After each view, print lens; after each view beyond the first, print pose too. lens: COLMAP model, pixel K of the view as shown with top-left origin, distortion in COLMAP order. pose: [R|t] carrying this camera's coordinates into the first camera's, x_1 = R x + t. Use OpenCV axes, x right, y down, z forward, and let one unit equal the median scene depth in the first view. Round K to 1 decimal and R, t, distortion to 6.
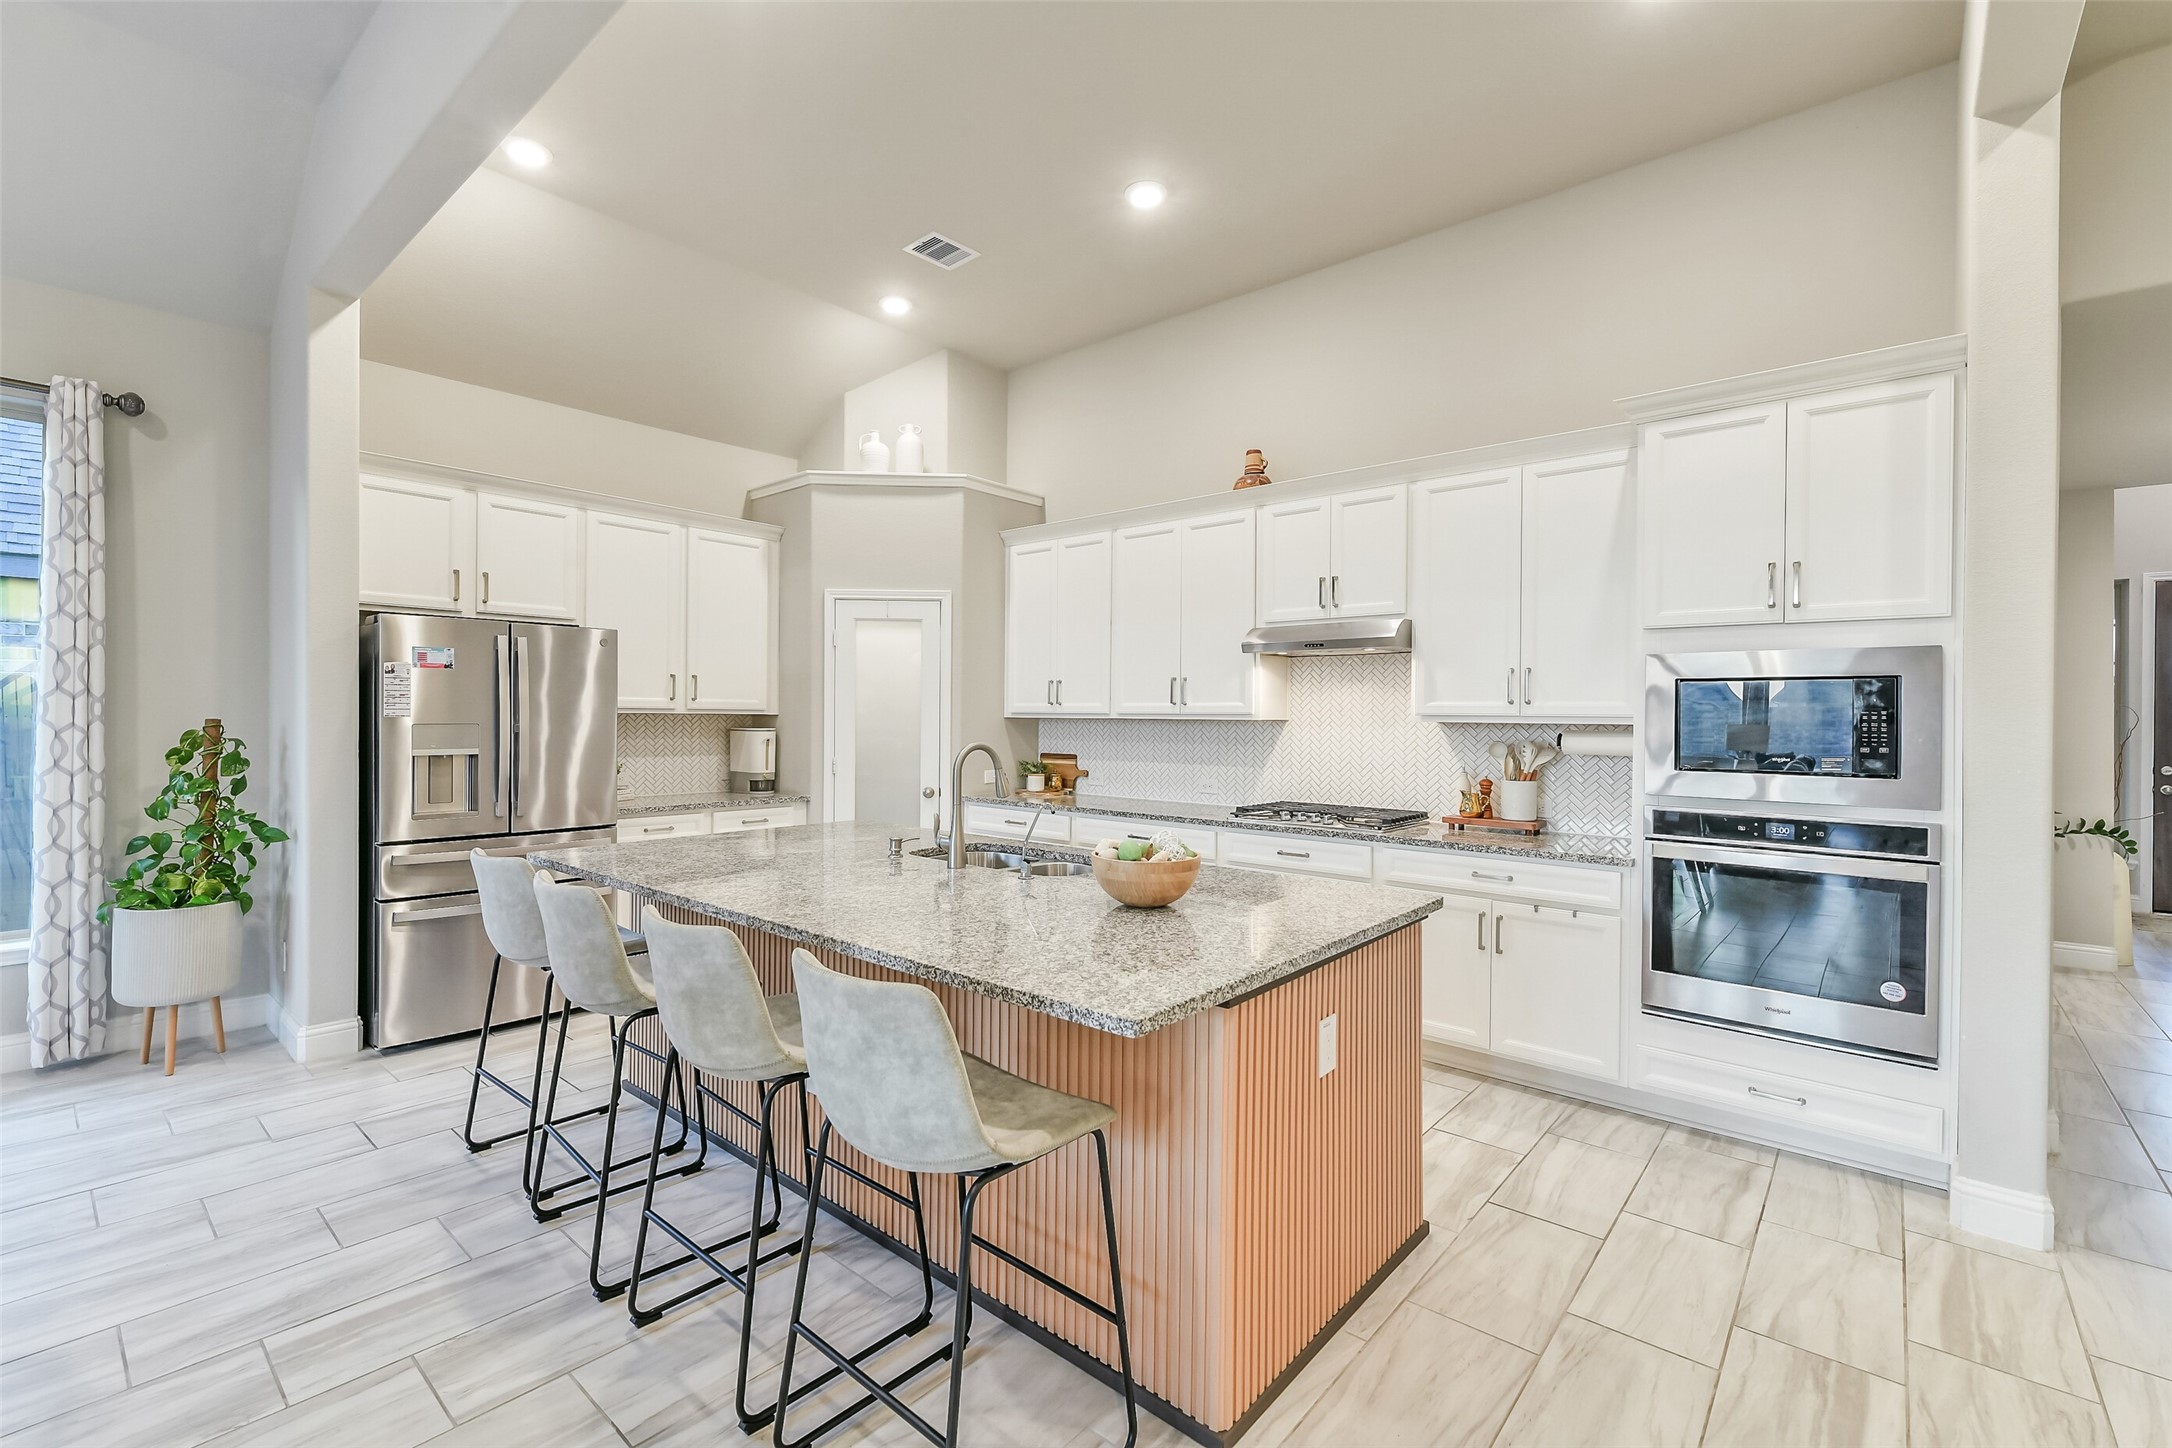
lens RADIAL K [[934.6, 0, 1084.6], [0, 934.6, 714.3], [0, 0, 1]] dist [0.005845, -0.003707]
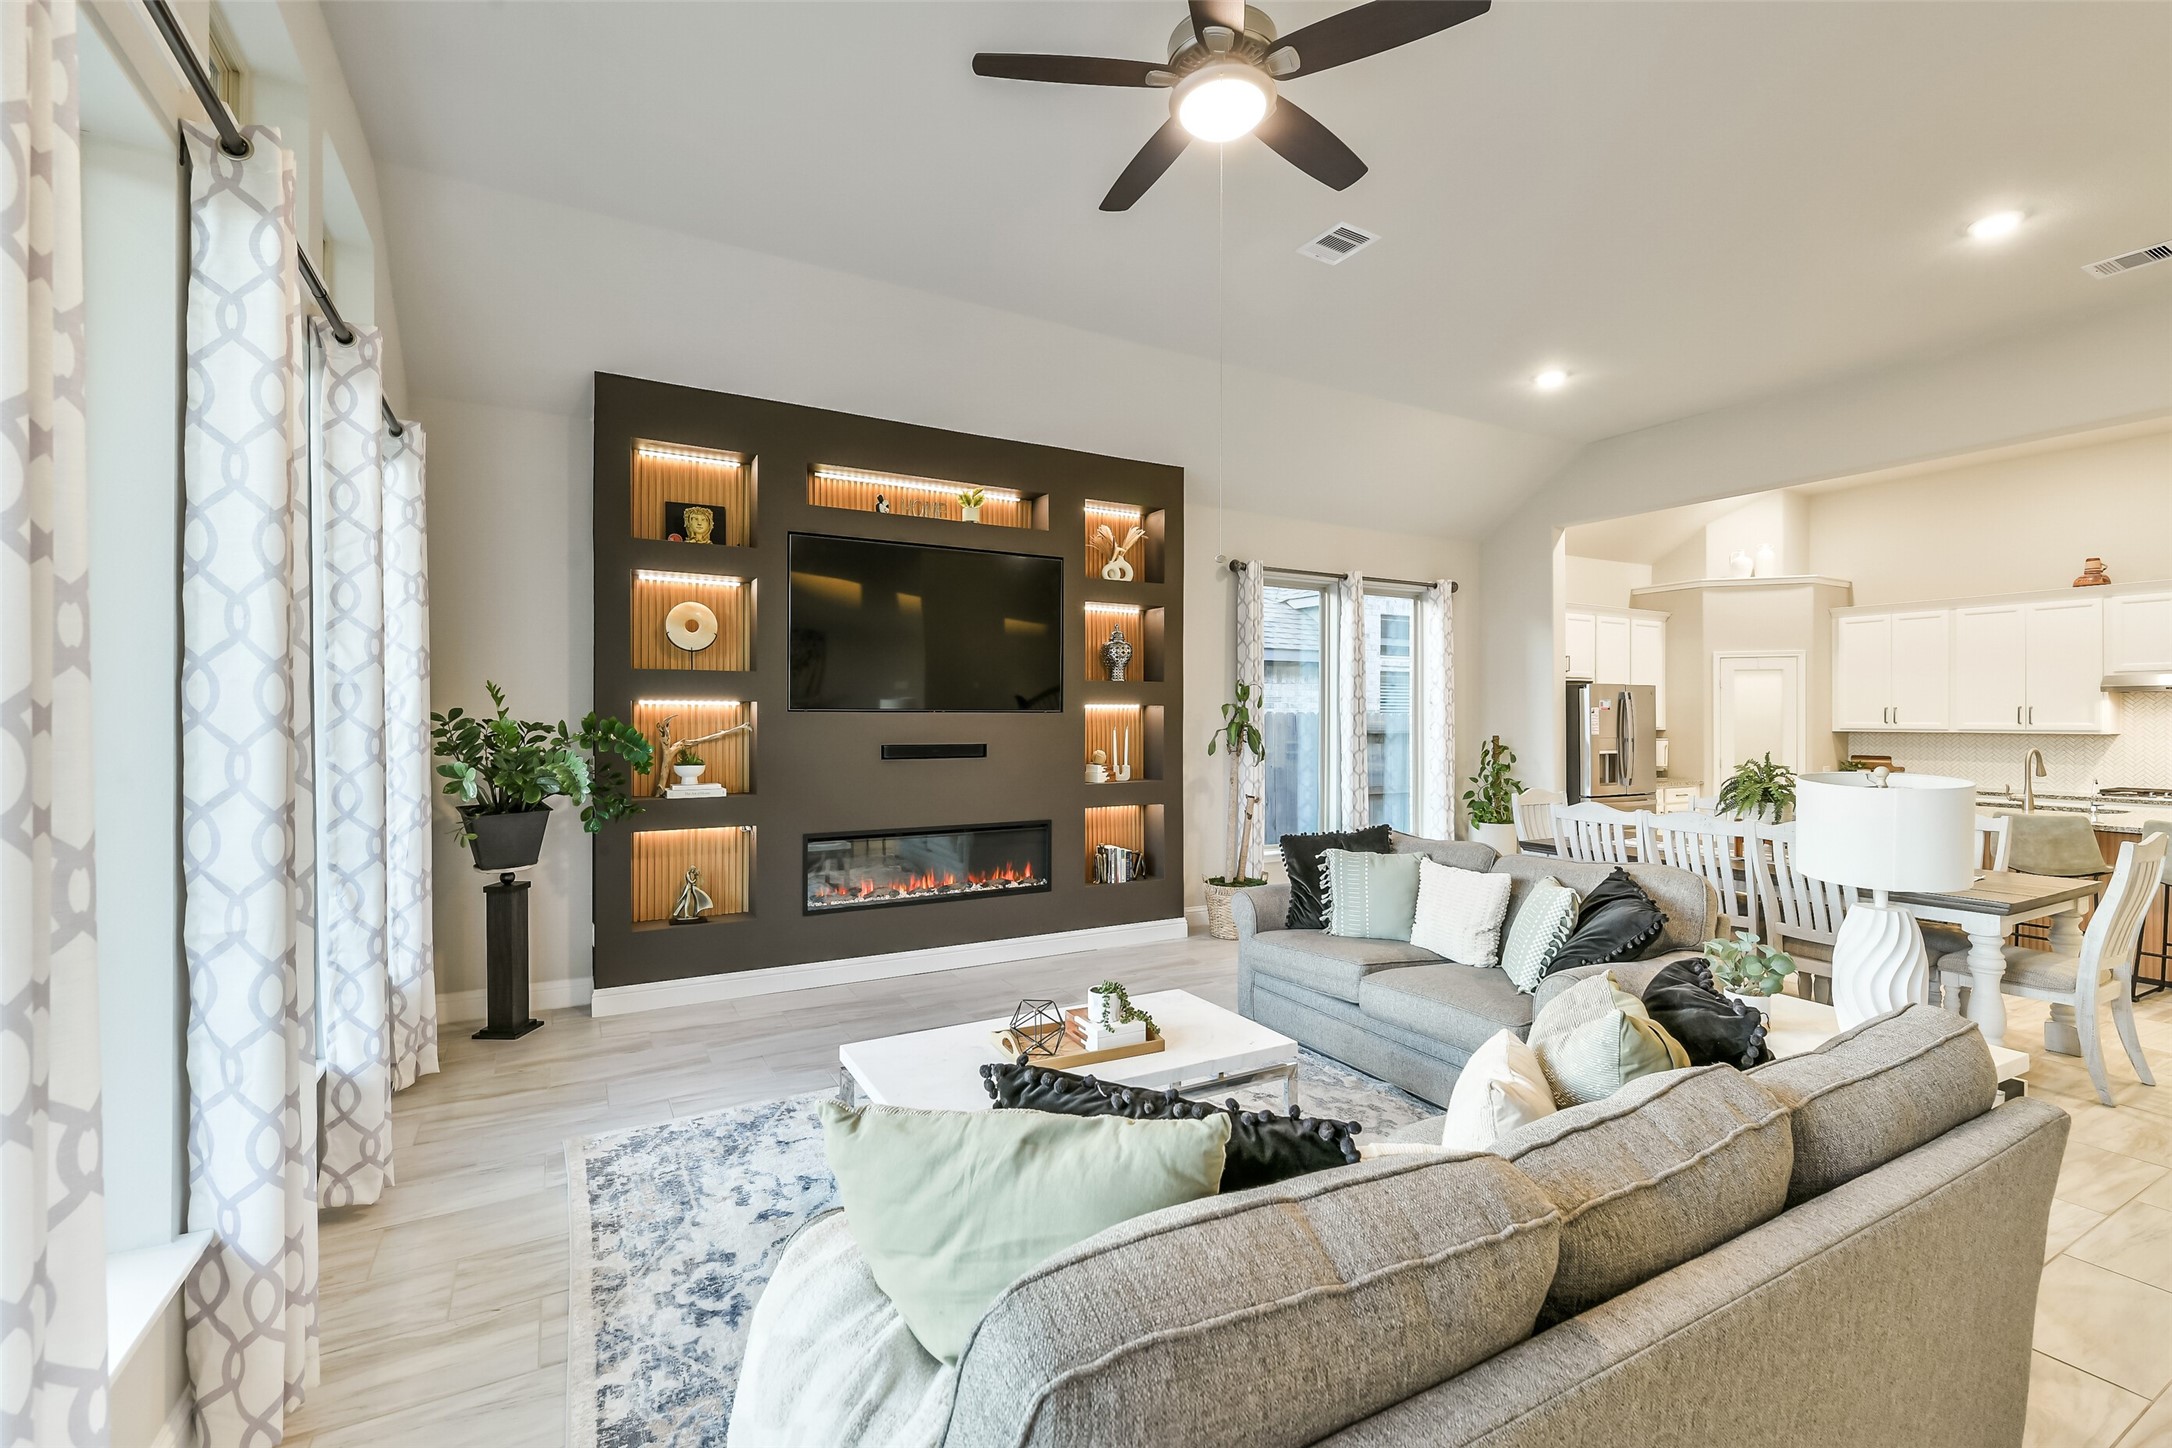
lens RADIAL K [[934.6, 0, 1087.7], [0, 934.6, 716.4], [0, 0, 1]] dist [0.005845, -0.003707]
pose [[0.940567, -0.007566, -0.339523, -0.991343], [0.006869, 0.999971, -0.003254, -0.034267], [0.339538, 0.000729, 0.940592, -1.168328]]
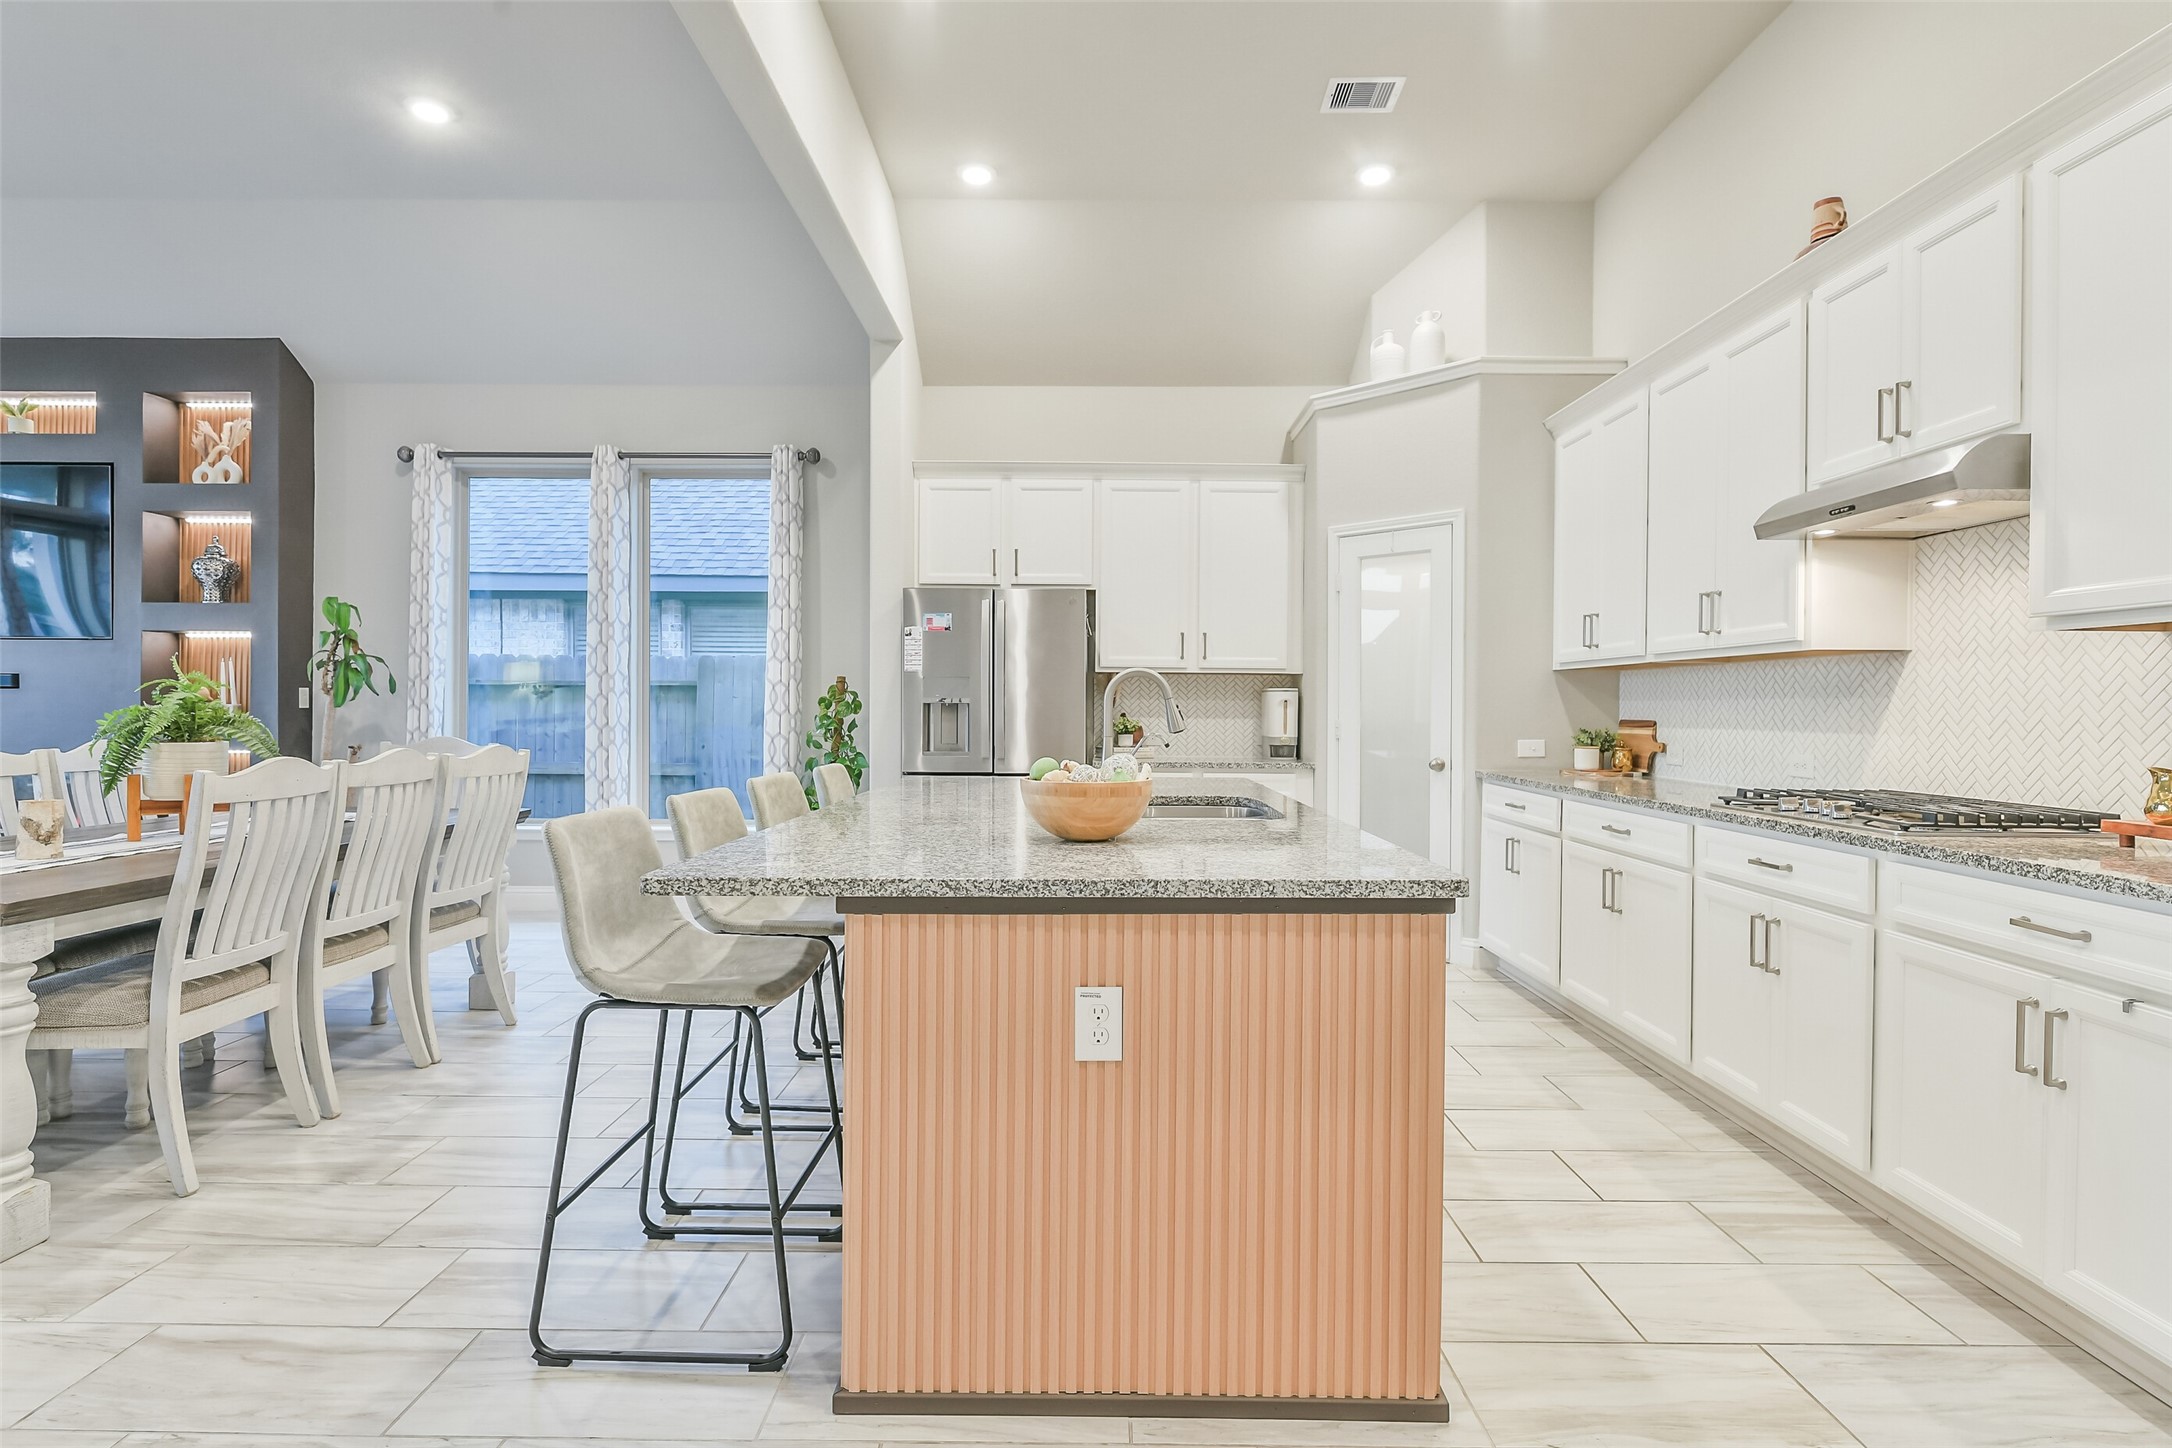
lens RADIAL K [[1096.3, 0, 1091.0], [0, 1096.3, 714.0], [0, 0, 1]] dist [-0.000594, -0.000927]
pose [[0.652504, 0.001012, -0.757784, 0.472588], [-0.000872, 0.999999, 0.000585, 0.053683], [0.757785, 0.000279, 0.652505, 0.216735]]
